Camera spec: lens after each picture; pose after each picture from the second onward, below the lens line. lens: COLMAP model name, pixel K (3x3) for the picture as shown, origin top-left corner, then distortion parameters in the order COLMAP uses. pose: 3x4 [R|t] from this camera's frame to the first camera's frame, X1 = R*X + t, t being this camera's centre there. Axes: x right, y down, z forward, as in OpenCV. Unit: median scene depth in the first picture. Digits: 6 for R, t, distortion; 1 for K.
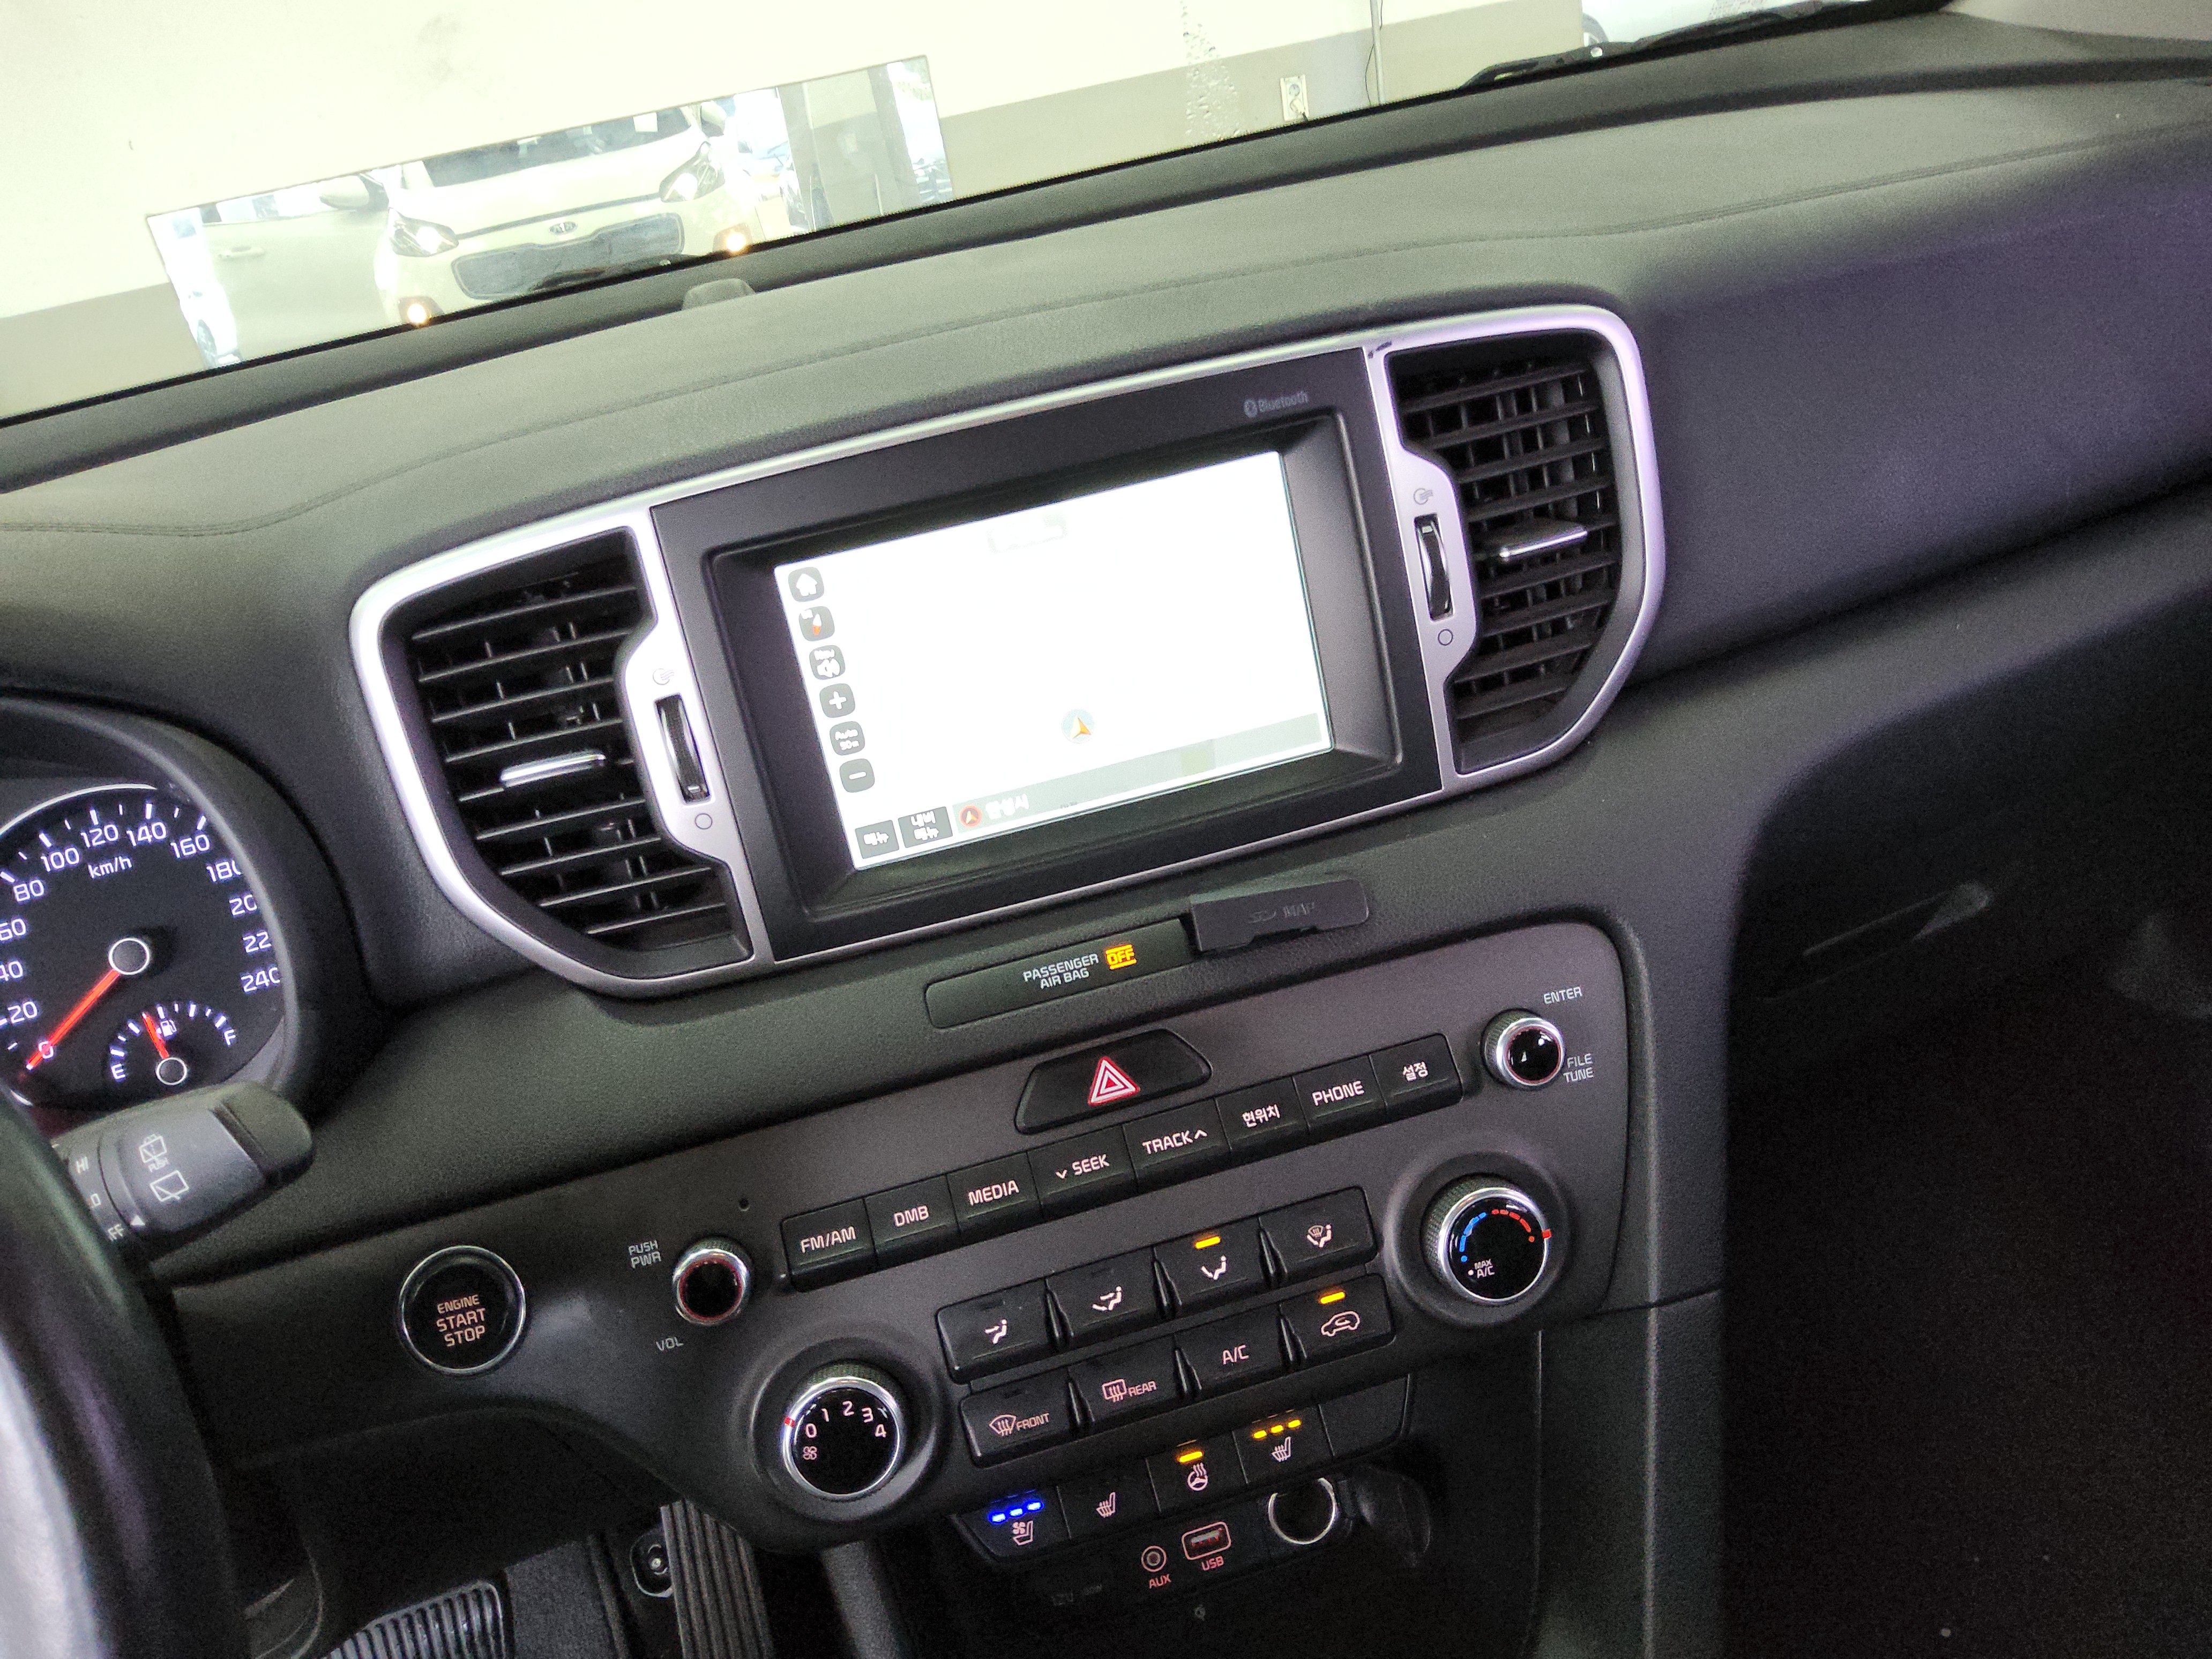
lens RADIAL K [[1702.4, 0, 1110.2], [0, 1702.4, 846.2], [0, 0, 1]] dist [0.007383, -0.025334]
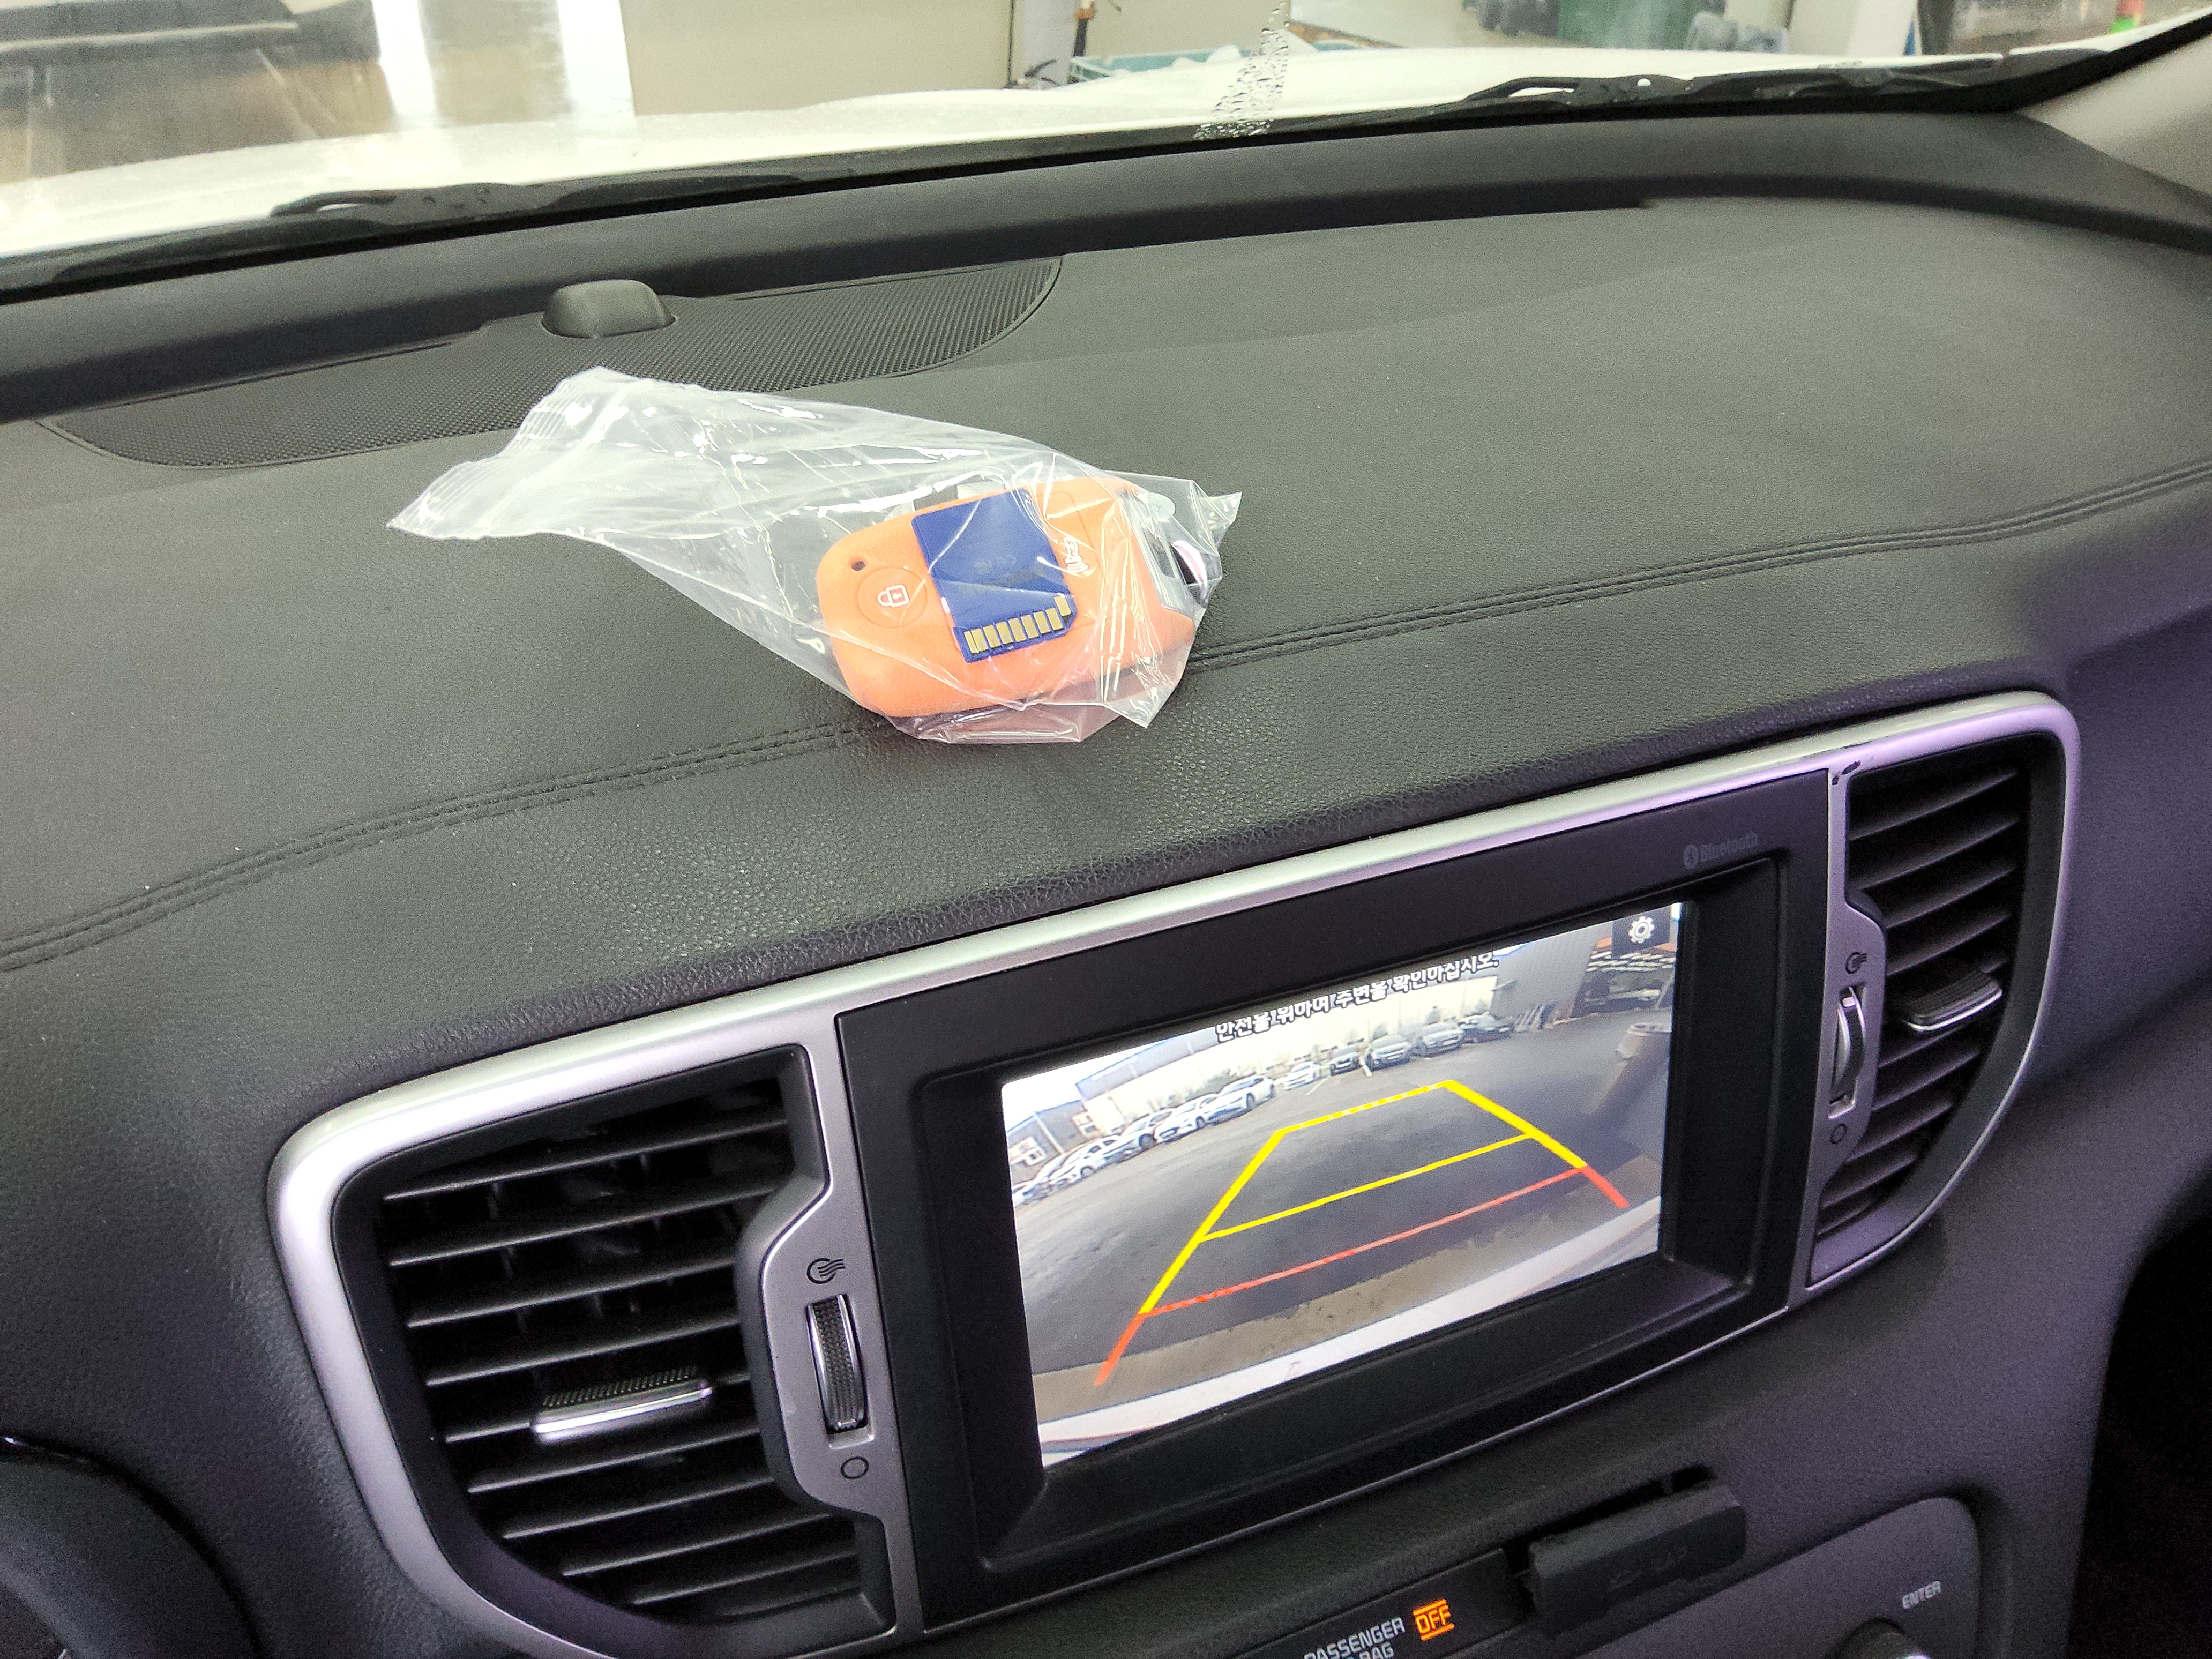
lens RADIAL K [[1702.4, 0, 1114.4], [0, 1702.4, 812.2], [0, 0, 1]] dist [0.007383, -0.025334]
pose [[0.969459, 0.059568, 0.237909, -0.304049], [-0.084511, 0.991782, 0.096051, -0.317305], [-0.230232, -0.113224, 0.966527, 0.385537]]
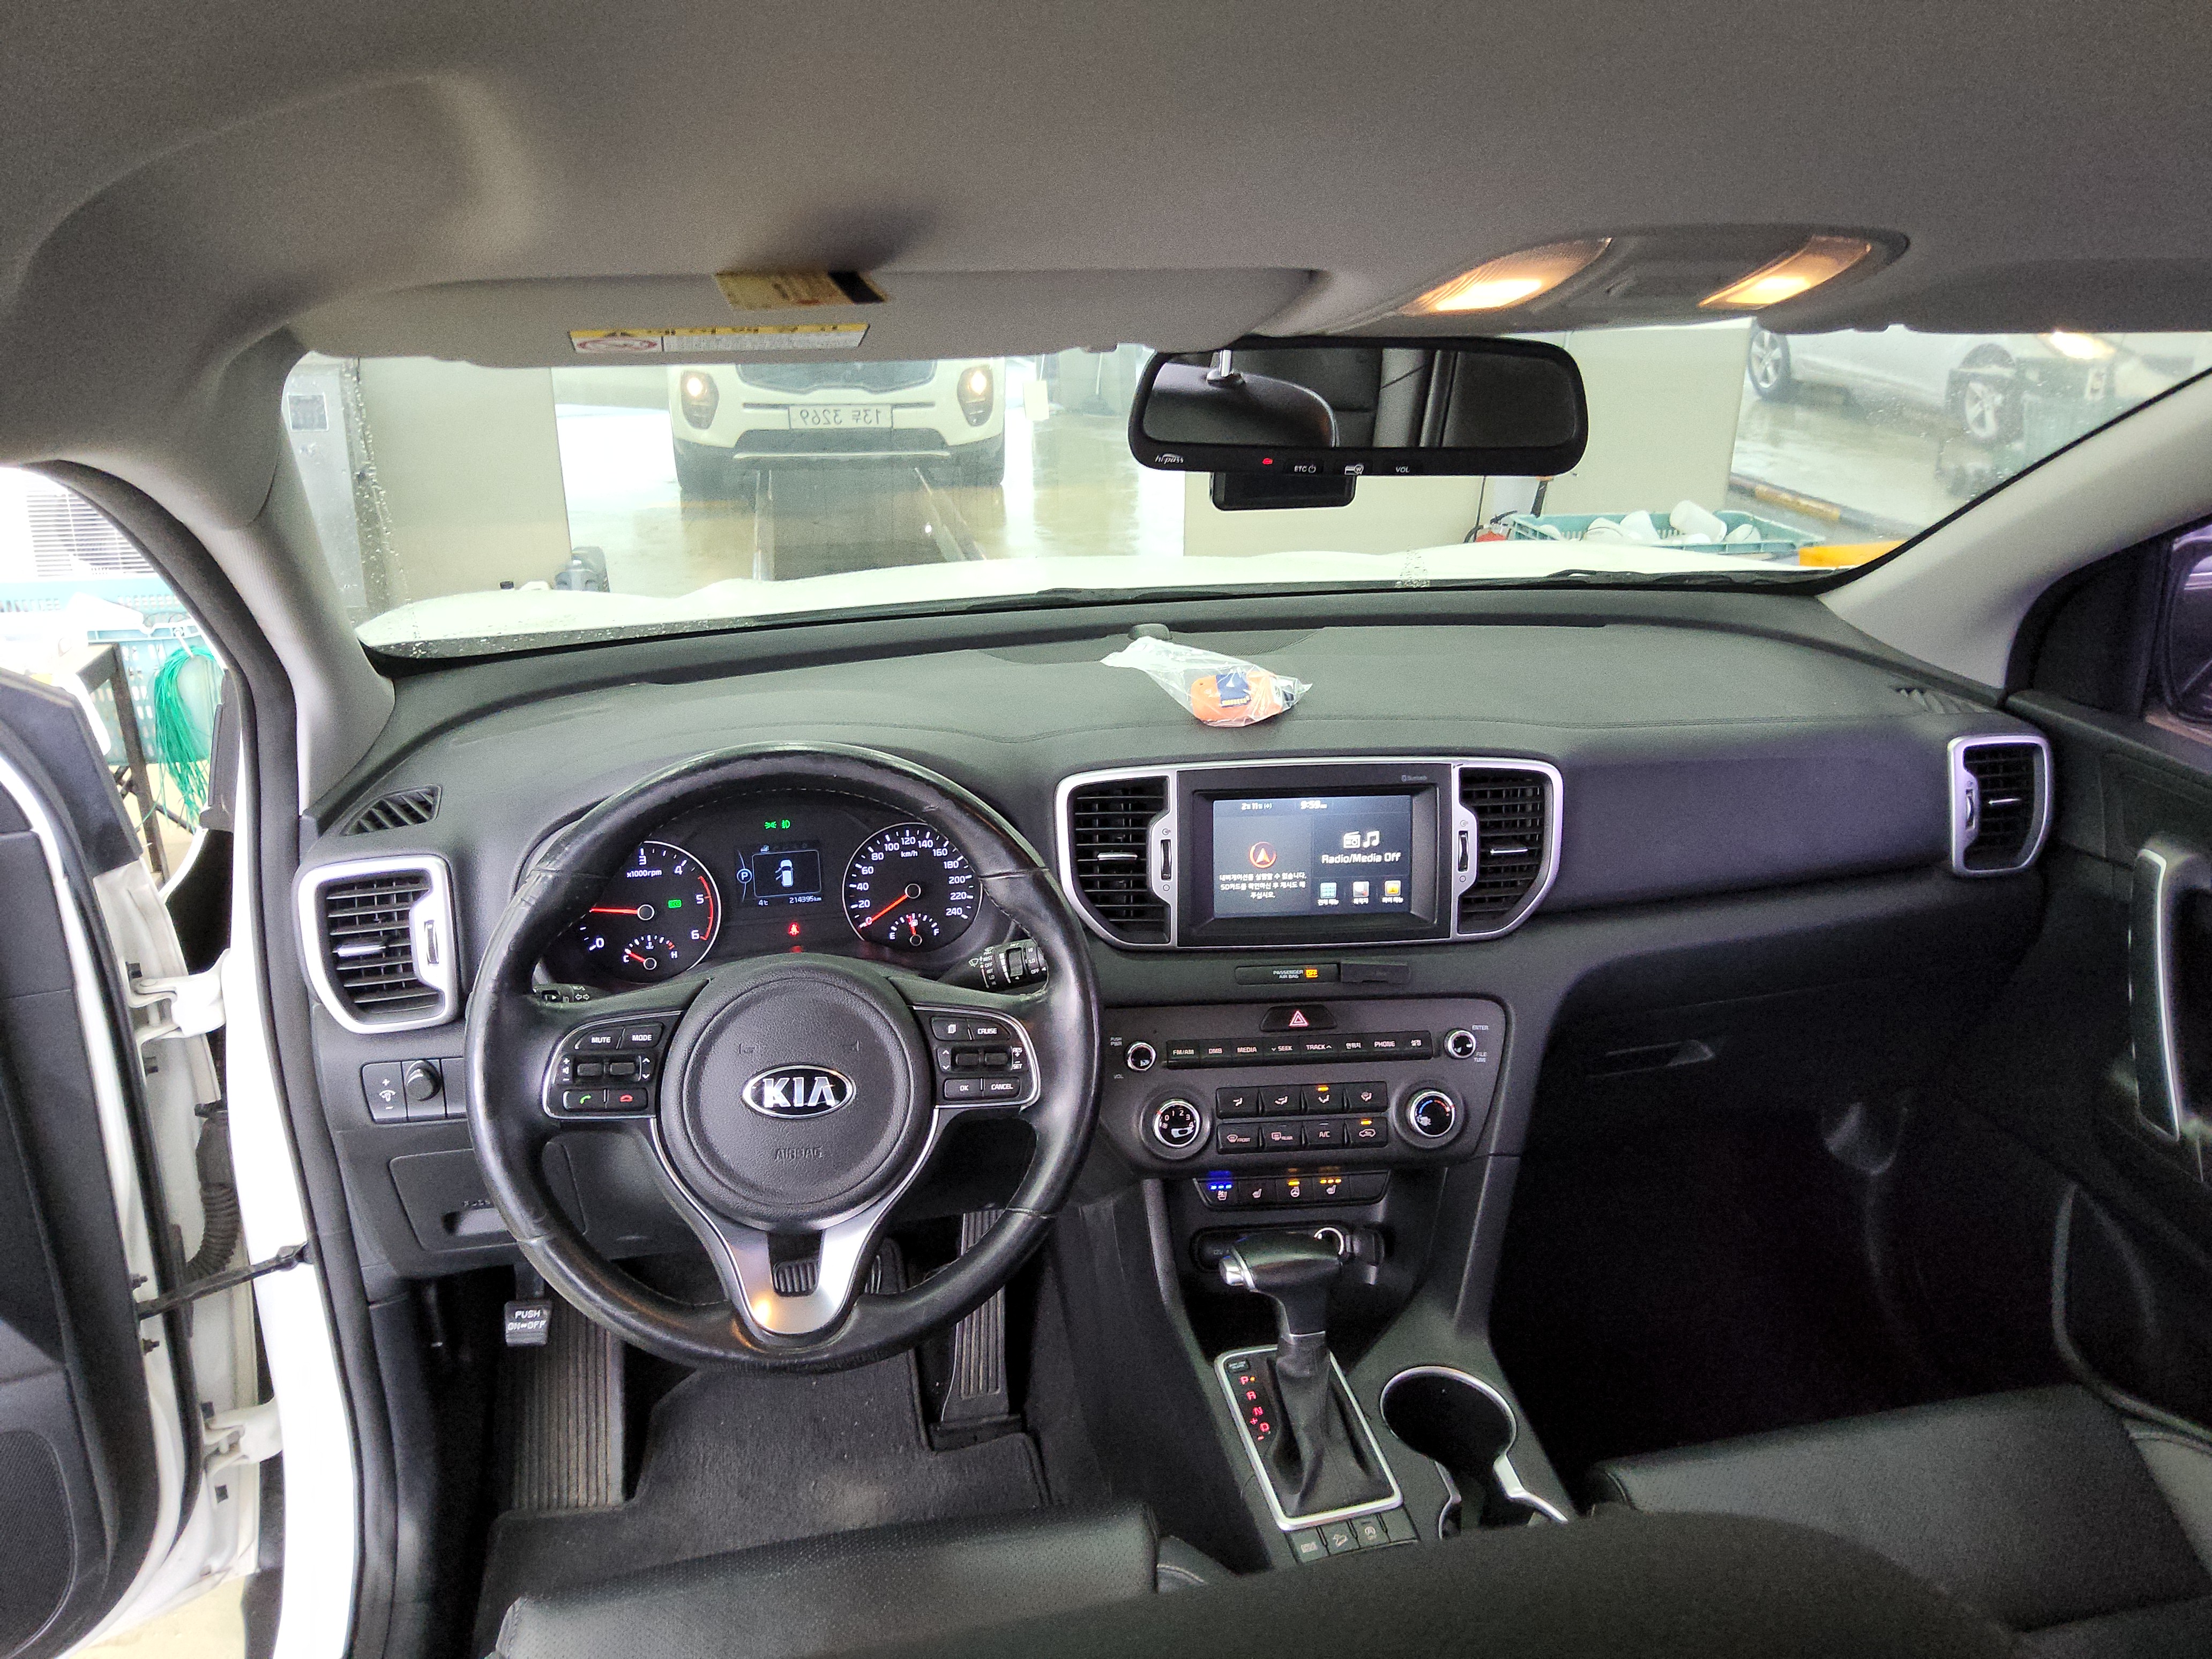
lens RADIAL K [[1702.4, 0, 1087.5], [0, 1702.4, 825.3], [0, 0, 1]] dist [0.007383, -0.025334]
pose [[0.974606, 0.210009, -0.077719, -0.170512], [-0.215715, 0.973634, -0.074181, 0.110118], [0.060091, 0.089063, 0.994212, -1.595833]]
